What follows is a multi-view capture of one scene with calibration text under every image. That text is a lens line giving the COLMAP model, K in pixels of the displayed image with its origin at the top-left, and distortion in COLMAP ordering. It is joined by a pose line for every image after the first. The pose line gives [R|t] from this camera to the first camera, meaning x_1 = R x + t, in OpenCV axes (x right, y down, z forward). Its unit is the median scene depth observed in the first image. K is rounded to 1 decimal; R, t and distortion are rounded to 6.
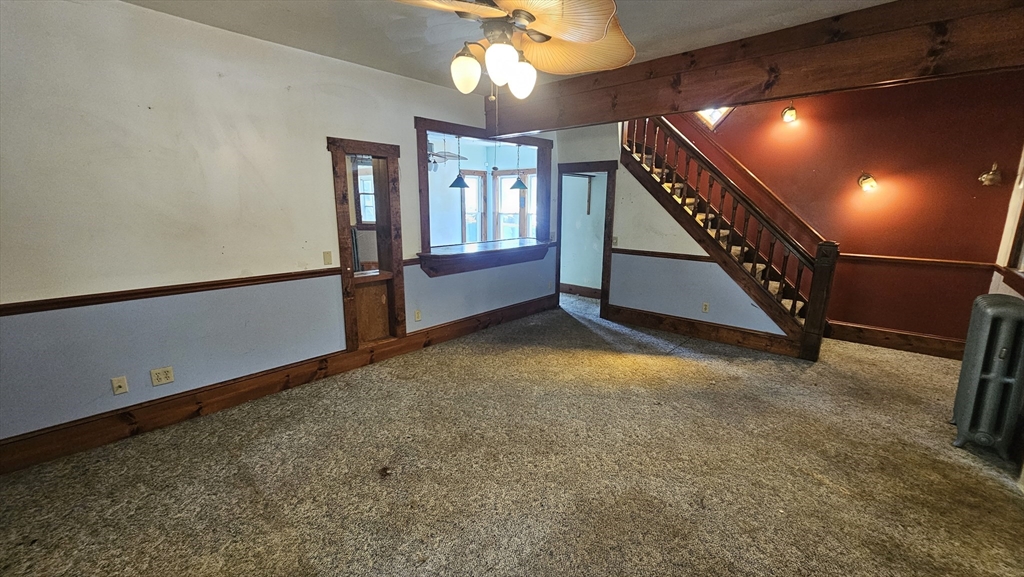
lens RADIAL K [[416.7, 0, 513.7], [0, 416.7, 288.2], [0, 0, 1]] dist [0.000193, -0.000368]
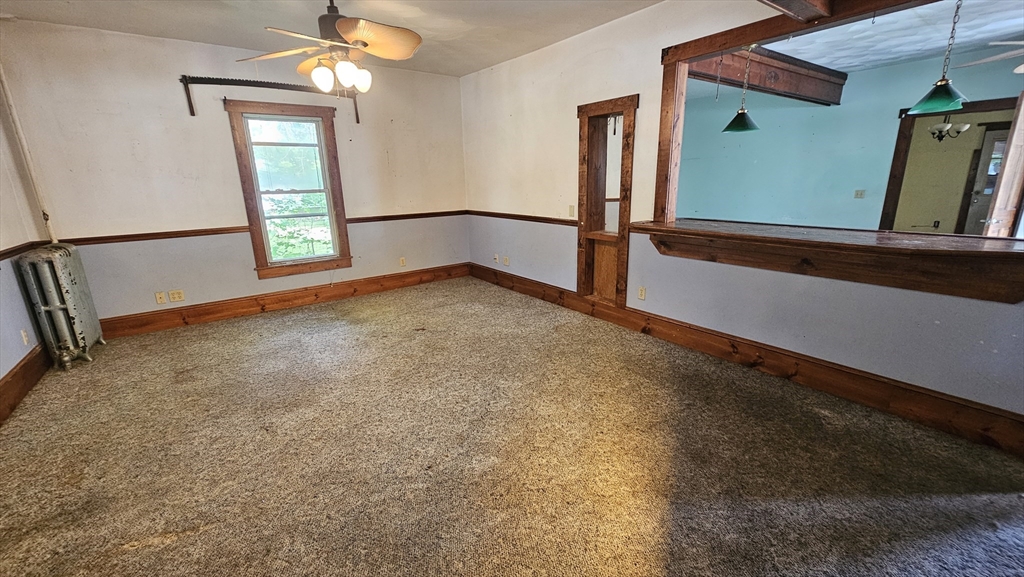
lens RADIAL K [[416.7, 0, 506.5], [0, 416.7, 292.9], [0, 0, 1]] dist [0.000193, -0.000368]
pose [[-0.203890, 0.259456, -0.943987, 0.761566], [-0.179844, 0.937906, 0.296629, -0.167256], [0.962333, 0.230250, -0.144568, 1.009210]]
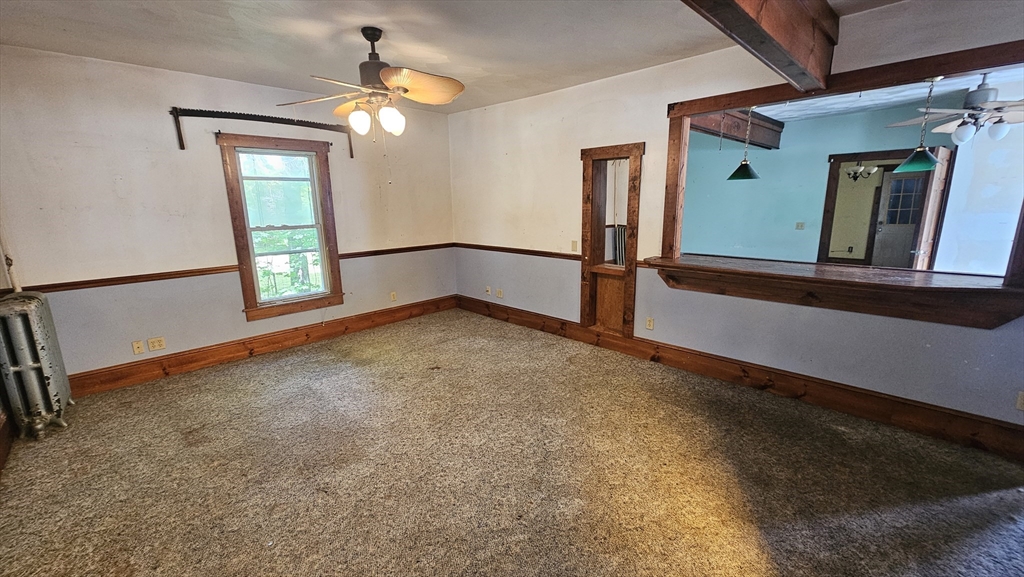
lens RADIAL K [[416.7, 0, 504.3], [0, 416.7, 292.7], [0, 0, 1]] dist [0.000193, -0.000368]
pose [[-0.056970, 0.211516, -0.975713, 0.796717], [-0.188753, 0.957393, 0.218565, -0.166555], [0.980371, 0.196620, -0.014618, 0.807883]]
